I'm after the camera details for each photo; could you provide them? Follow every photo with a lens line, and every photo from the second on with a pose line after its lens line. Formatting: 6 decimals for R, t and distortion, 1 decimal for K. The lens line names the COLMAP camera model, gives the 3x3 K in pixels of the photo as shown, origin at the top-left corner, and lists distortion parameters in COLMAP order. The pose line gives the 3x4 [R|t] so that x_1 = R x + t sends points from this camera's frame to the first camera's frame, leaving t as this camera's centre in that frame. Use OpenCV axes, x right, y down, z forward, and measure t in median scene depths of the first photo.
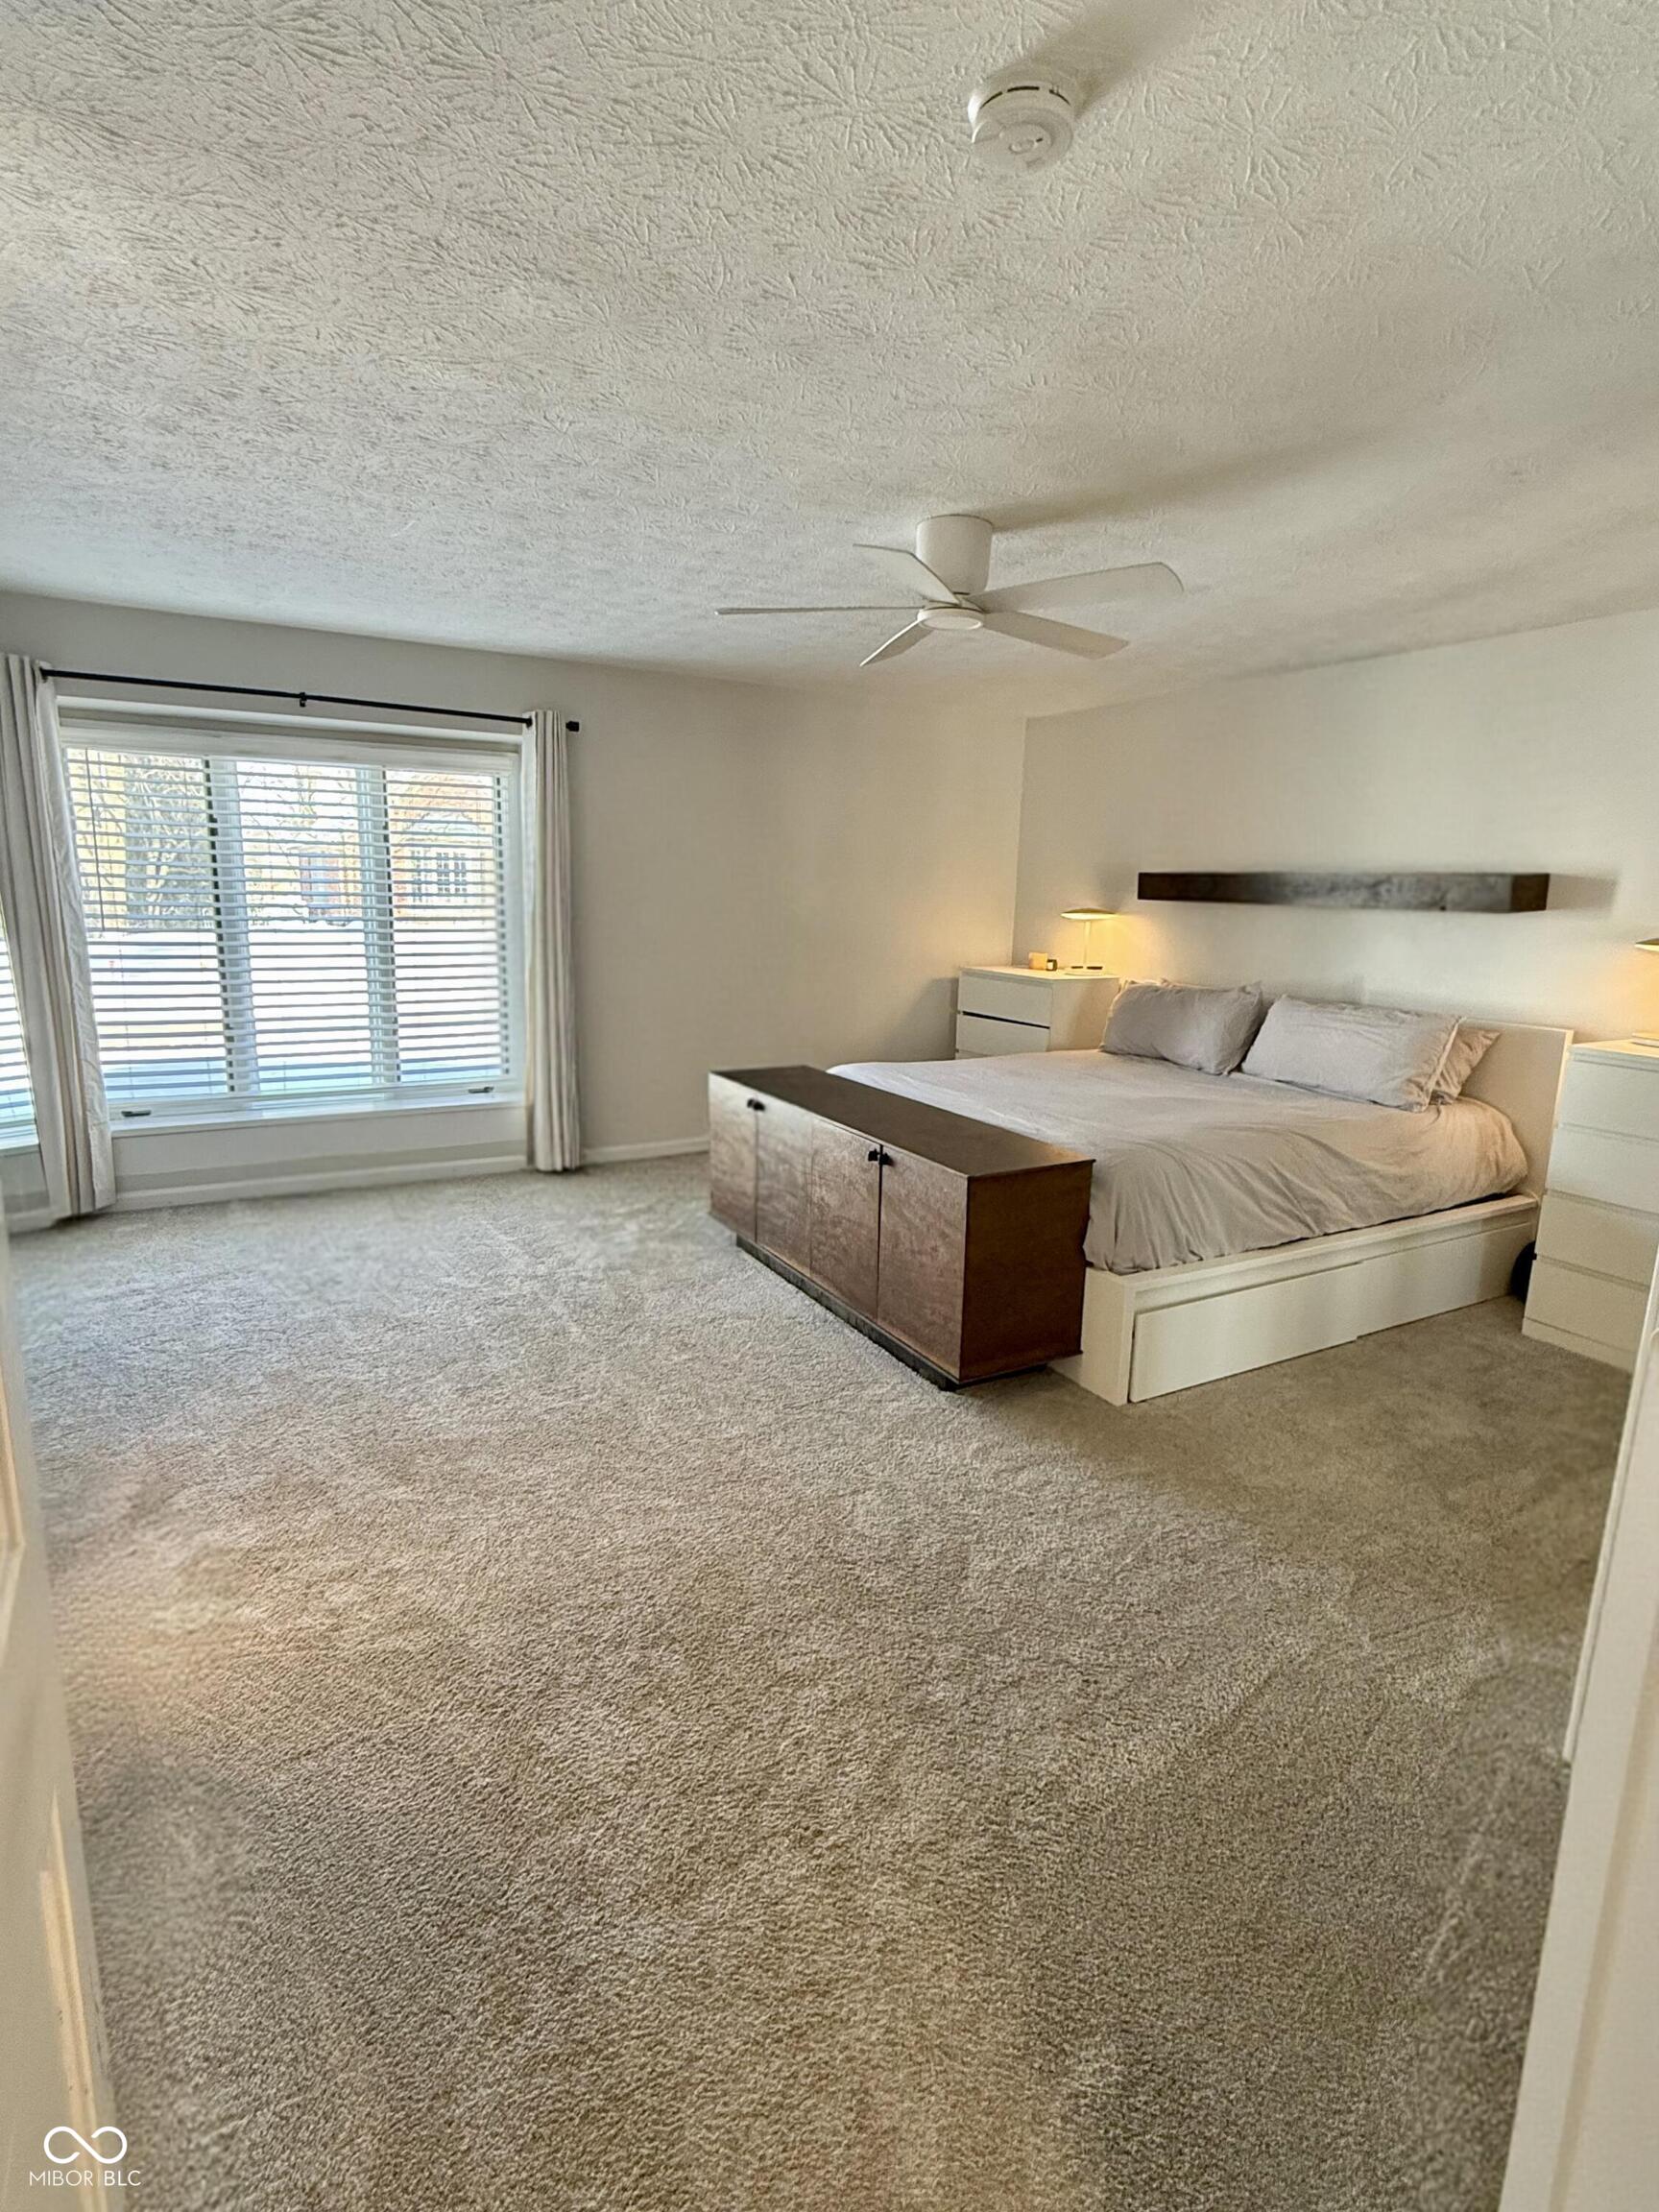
lens RADIAL K [[1098.5, 0, 823.2], [0, 1098.5, 1103.2], [0, 0, 1]] dist [-0.001467, -0.000185]
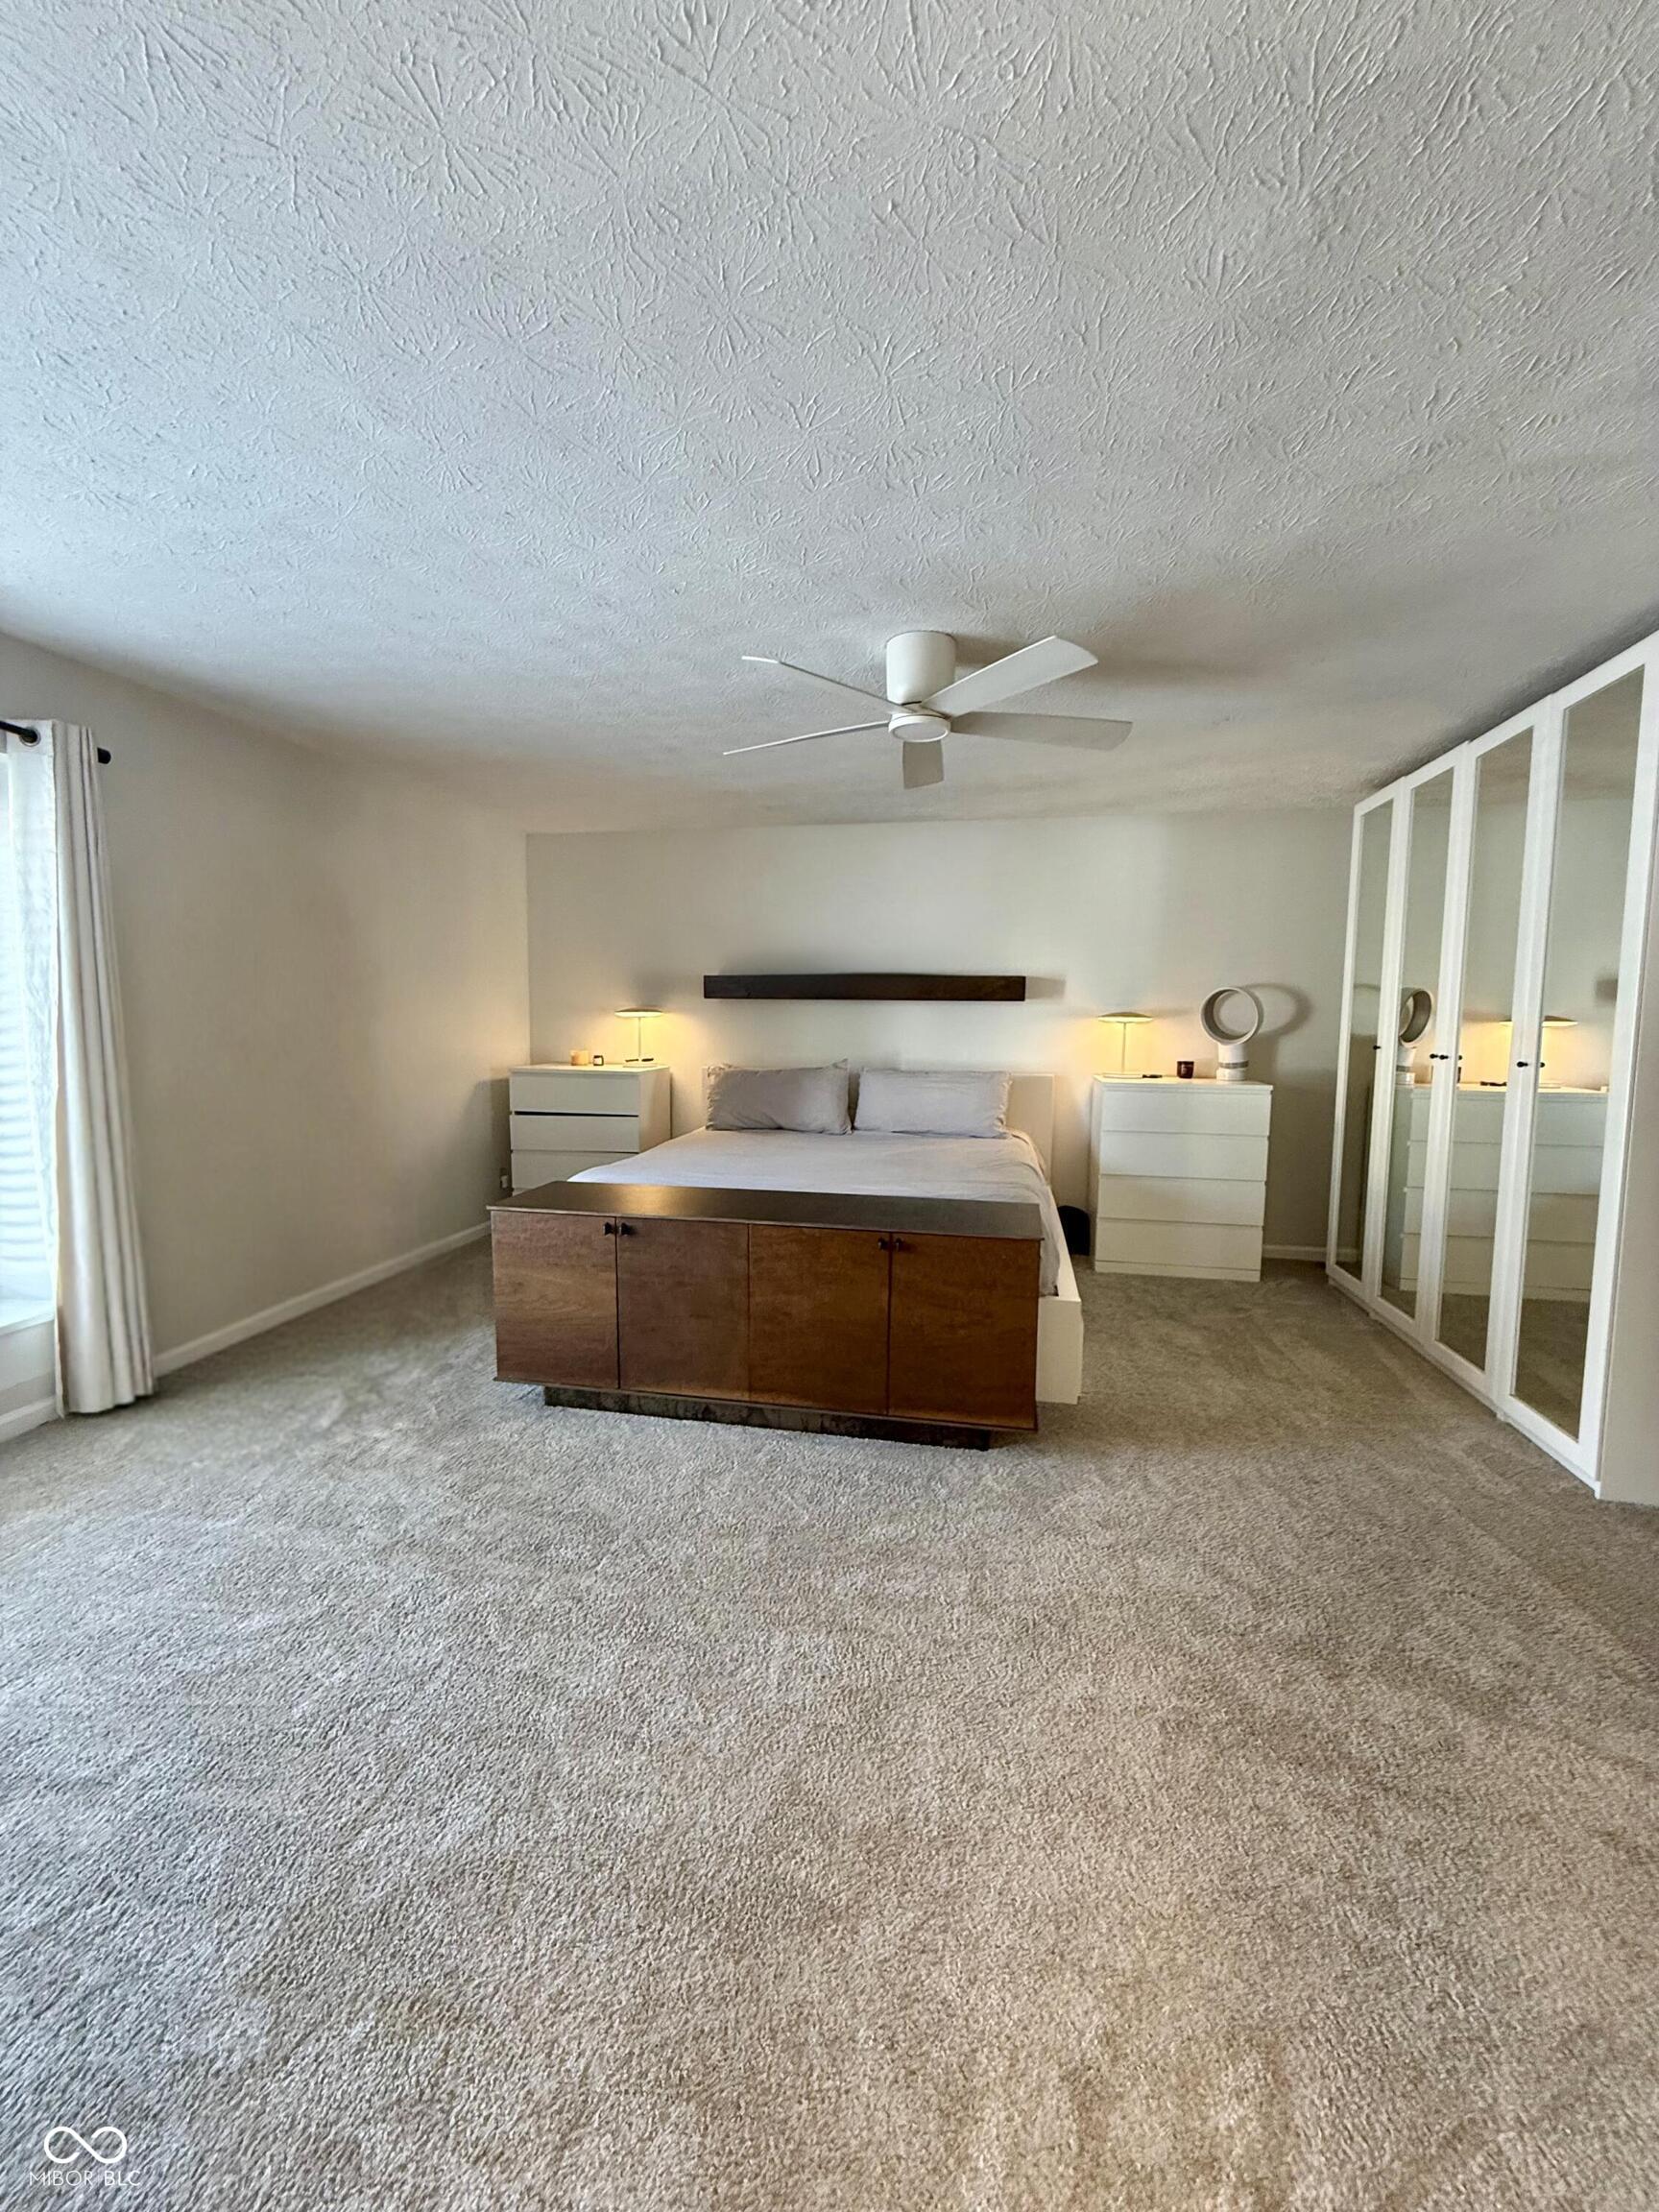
lens RADIAL K [[878.1, 0, 833.6], [0, 878.1, 1102.9], [0, 0, 1]] dist [0.000498, -0.000002]
pose [[0.648485, -0.098265, 0.754858, -0.445267], [0.155745, 0.987784, -0.005212, -0.064559], [-0.745124, 0.120945, 0.655867, 0.391794]]
